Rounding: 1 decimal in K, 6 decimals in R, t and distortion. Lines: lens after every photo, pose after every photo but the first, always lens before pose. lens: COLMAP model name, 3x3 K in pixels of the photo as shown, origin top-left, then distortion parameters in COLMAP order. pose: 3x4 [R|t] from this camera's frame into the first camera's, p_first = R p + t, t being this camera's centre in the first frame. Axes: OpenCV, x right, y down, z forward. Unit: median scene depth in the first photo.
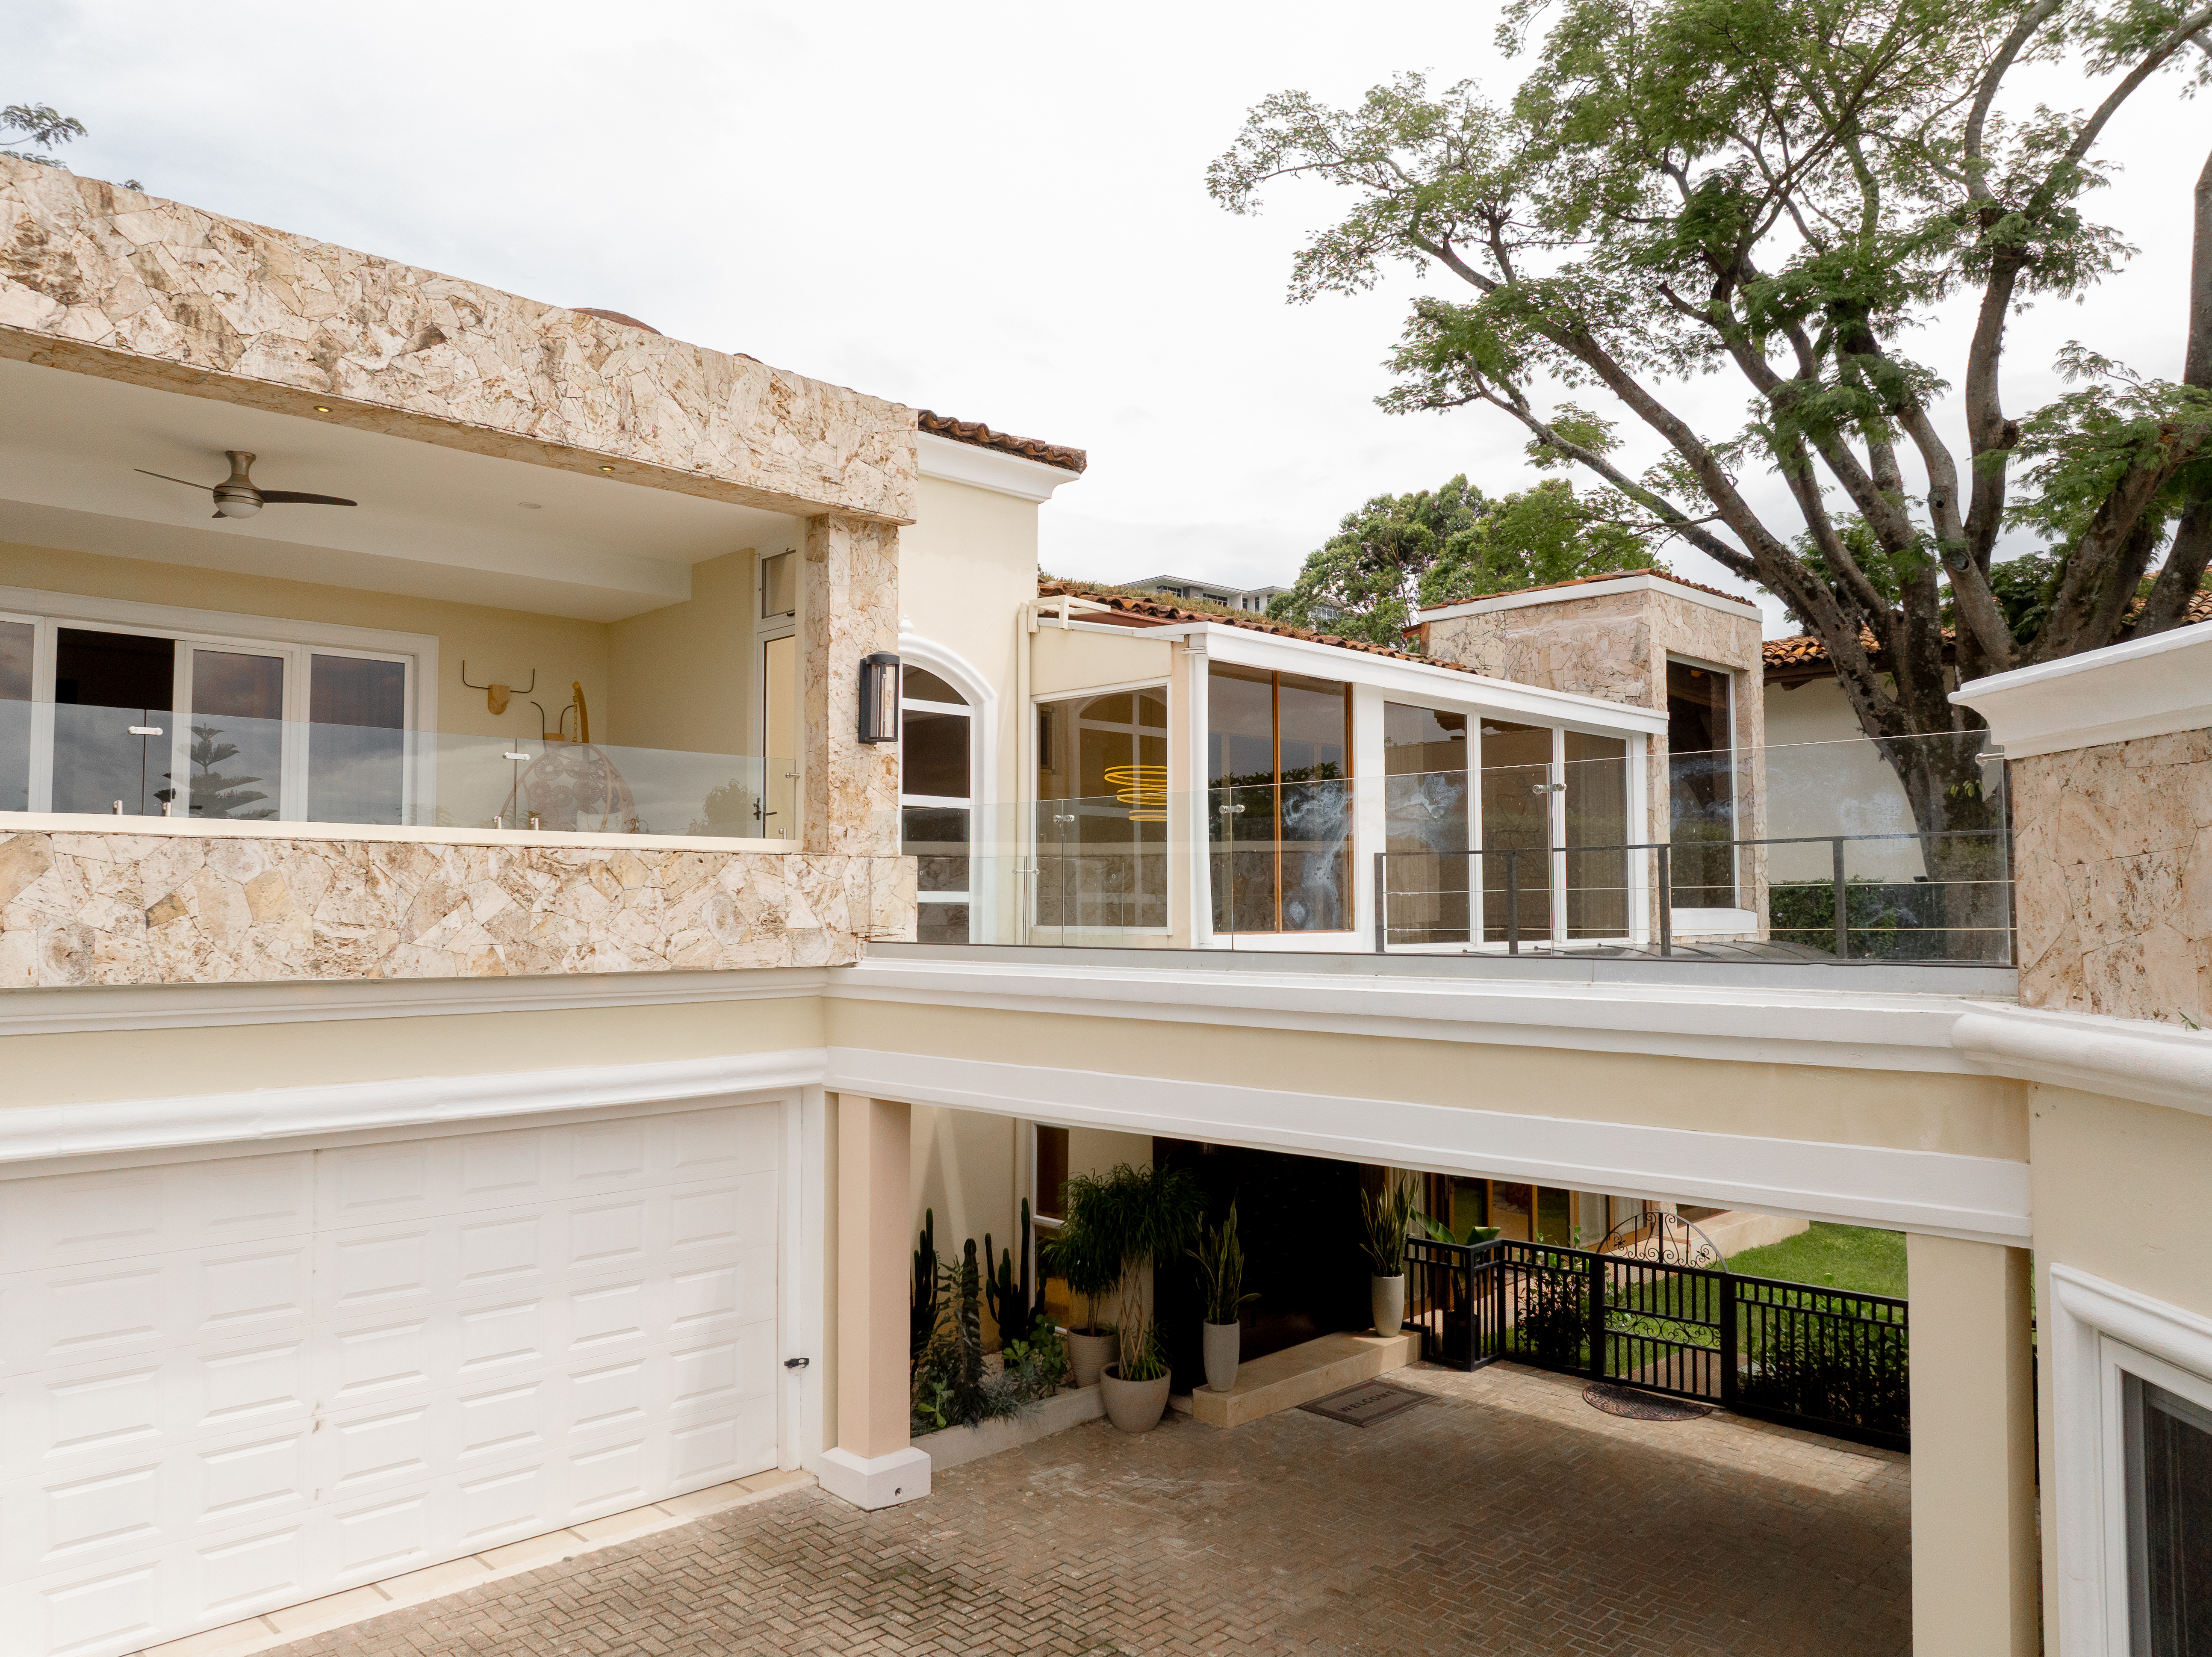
lens RADIAL K [[1628.9, 0, 1098.8], [0, 1628.9, 834.8], [0, 0, 1]] dist [-0.055886, 0.033114]
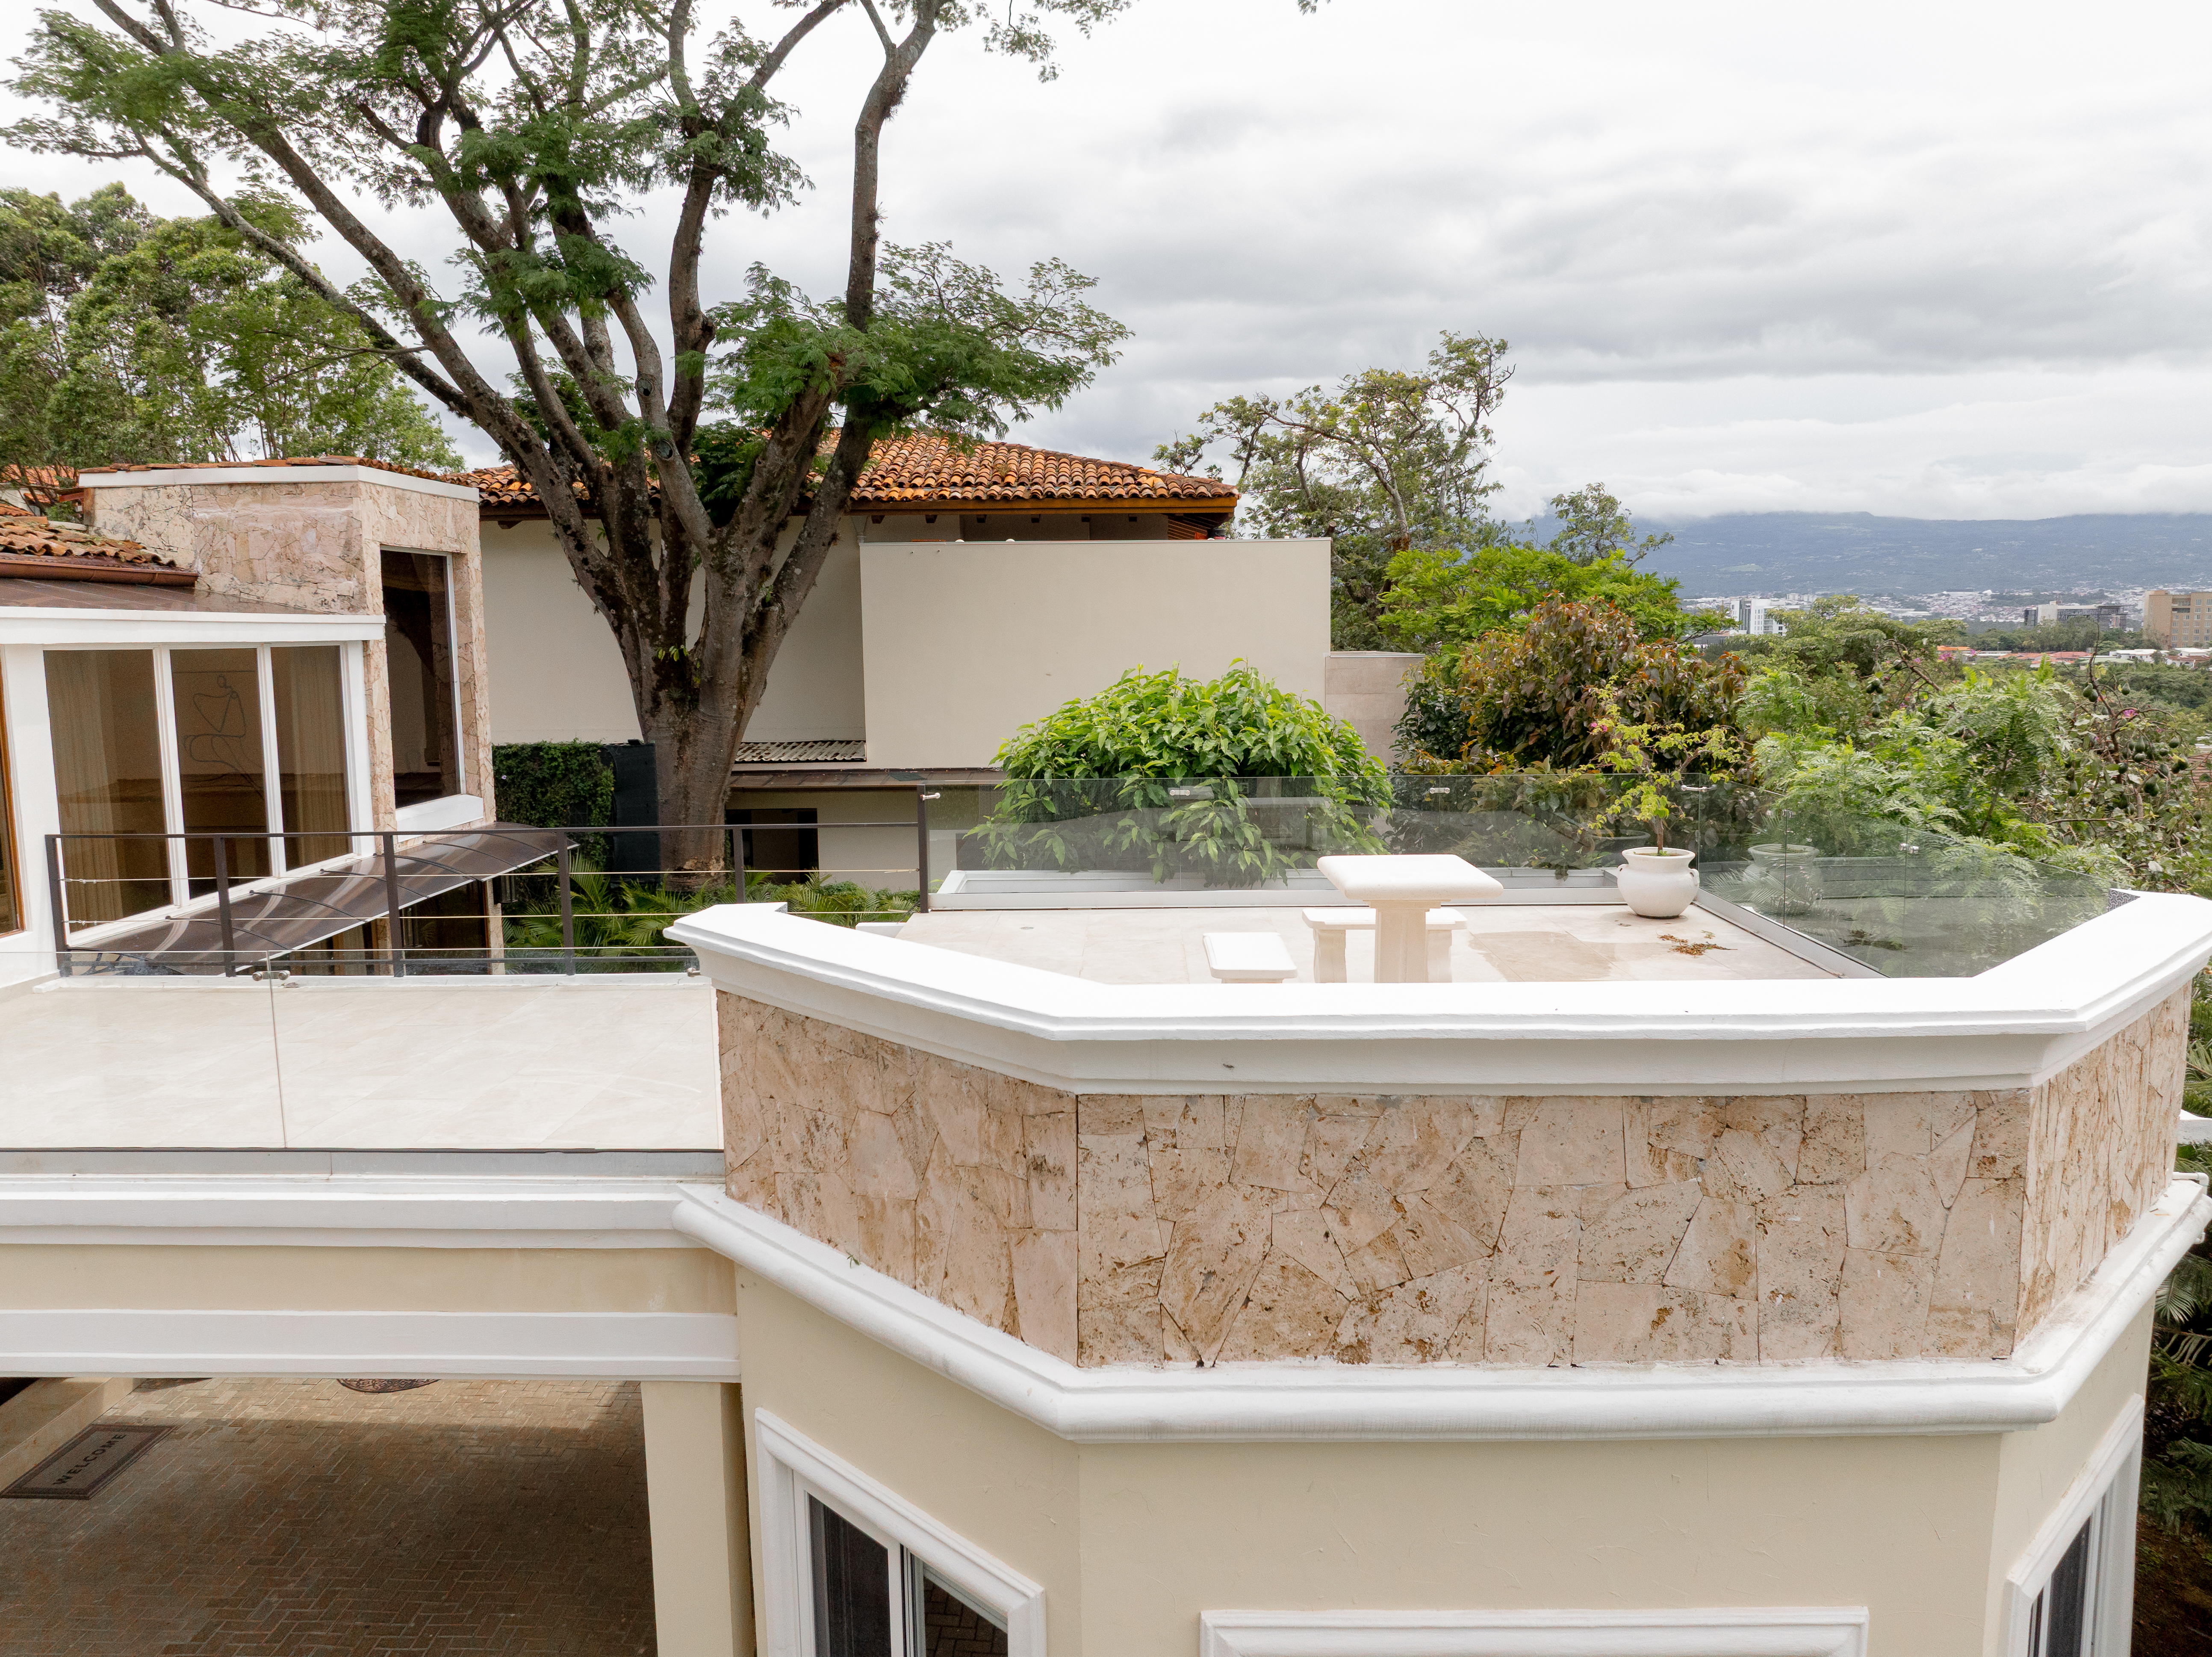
lens RADIAL K [[1628.9, 0, 1120.2], [0, 1628.9, 832.1], [0, 0, 1]] dist [-0.055886, 0.033114]
pose [[0.722816, -0.090242, 0.685123, 0.001599], [-0.024914, 0.987389, 0.156340, -0.154661], [-0.690592, -0.130074, 0.711452, 0.003768]]
